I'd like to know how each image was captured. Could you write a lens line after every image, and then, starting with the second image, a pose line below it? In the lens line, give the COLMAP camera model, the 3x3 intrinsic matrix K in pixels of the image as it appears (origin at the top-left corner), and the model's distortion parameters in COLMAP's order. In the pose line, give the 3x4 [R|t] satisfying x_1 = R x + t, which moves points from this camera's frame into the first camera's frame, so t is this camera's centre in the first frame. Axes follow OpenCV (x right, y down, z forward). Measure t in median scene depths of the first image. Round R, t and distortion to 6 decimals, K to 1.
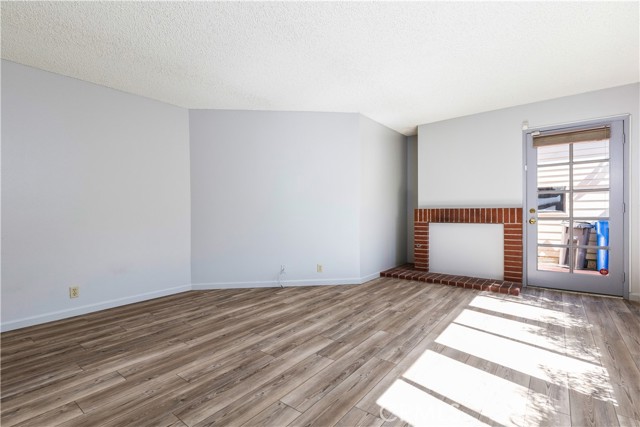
lens RADIAL K [[300.9, 0, 318.0], [0, 300.9, 214.1], [0, 0, 1]] dist [-0.010735, -0.001210]
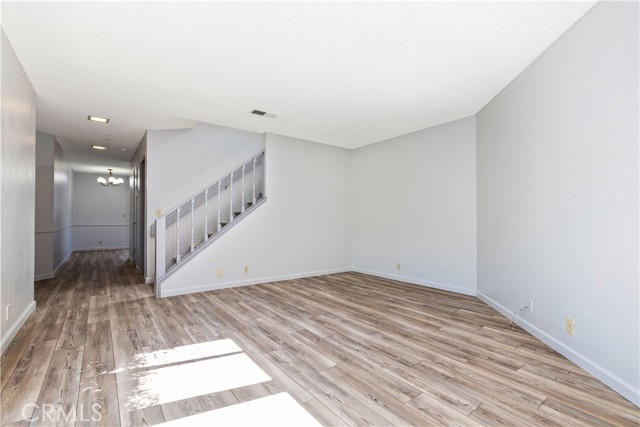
lens RADIAL K [[290.6, 0, 318.8], [0, 290.6, 214.6], [0, 0, 1]] dist [0.010045, -0.001499]
pose [[-0.251180, -0.004550, -0.967930, 0.728451], [-0.008173, 0.999963, -0.002580, -0.011351], [0.967906, 0.007263, -0.251208, 0.846745]]
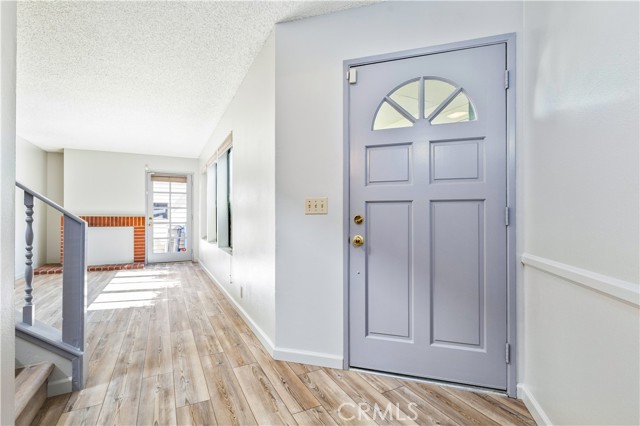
lens RADIAL K [[290.6, 0, 303.1], [0, 290.6, 217.6], [0, 0, 1]] dist [0.010045, -0.001499]
pose [[0.433400, 0.008017, 0.901166, -0.451329], [0.006062, 0.999912, -0.011811, 0.010801], [-0.901181, 0.010581, 0.433313, -0.562283]]
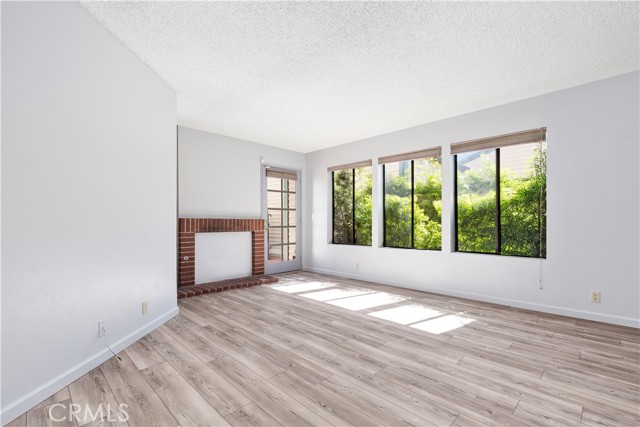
lens RADIAL K [[290.6, 0, 321.3], [0, 290.6, 213.8], [0, 0, 1]] dist [0.010045, -0.001499]
pose [[0.108889, 0.037222, 0.993357, -0.690237], [0.006475, 0.999251, -0.038153, 0.007921], [-0.994033, 0.010586, 0.108567, 0.672237]]
